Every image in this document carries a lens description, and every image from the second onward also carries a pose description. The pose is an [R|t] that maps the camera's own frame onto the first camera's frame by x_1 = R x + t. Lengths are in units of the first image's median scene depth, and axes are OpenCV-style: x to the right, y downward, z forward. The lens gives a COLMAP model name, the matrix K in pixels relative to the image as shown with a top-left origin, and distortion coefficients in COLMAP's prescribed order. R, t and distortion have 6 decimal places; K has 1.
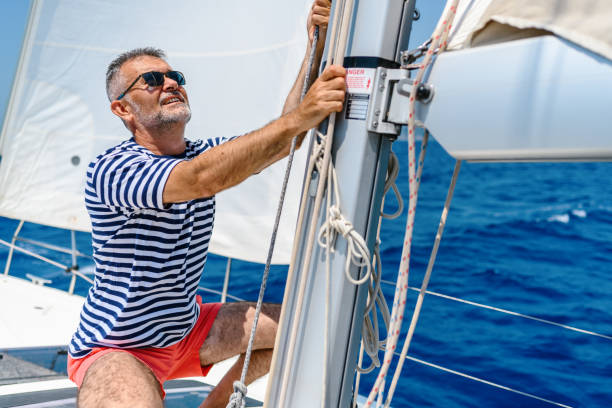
lens RADIAL K [[532.5, 0, 321.5], [0, 532.5, 220.1], [0, 0, 1]] dist [0.000651, -0.000892]
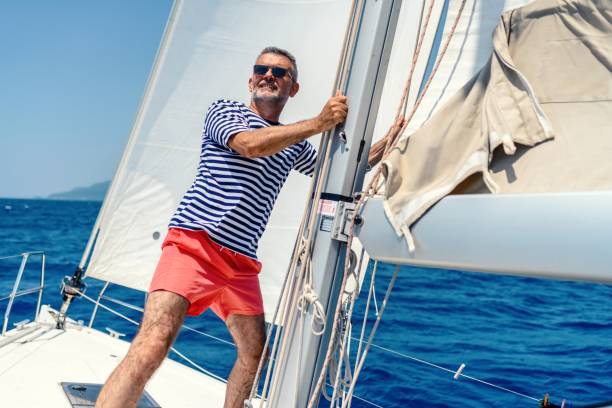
lens RADIAL K [[532.5, 0, 321.5], [0, 532.5, 220.1], [0, 0, 1]] dist [0.000651, -0.000892]
pose [[0.990268, 0.050572, -0.129662, 0.258665], [-0.069344, 0.987054, -0.144625, 0.011366], [0.120669, 0.152208, 0.980954, -0.584942]]
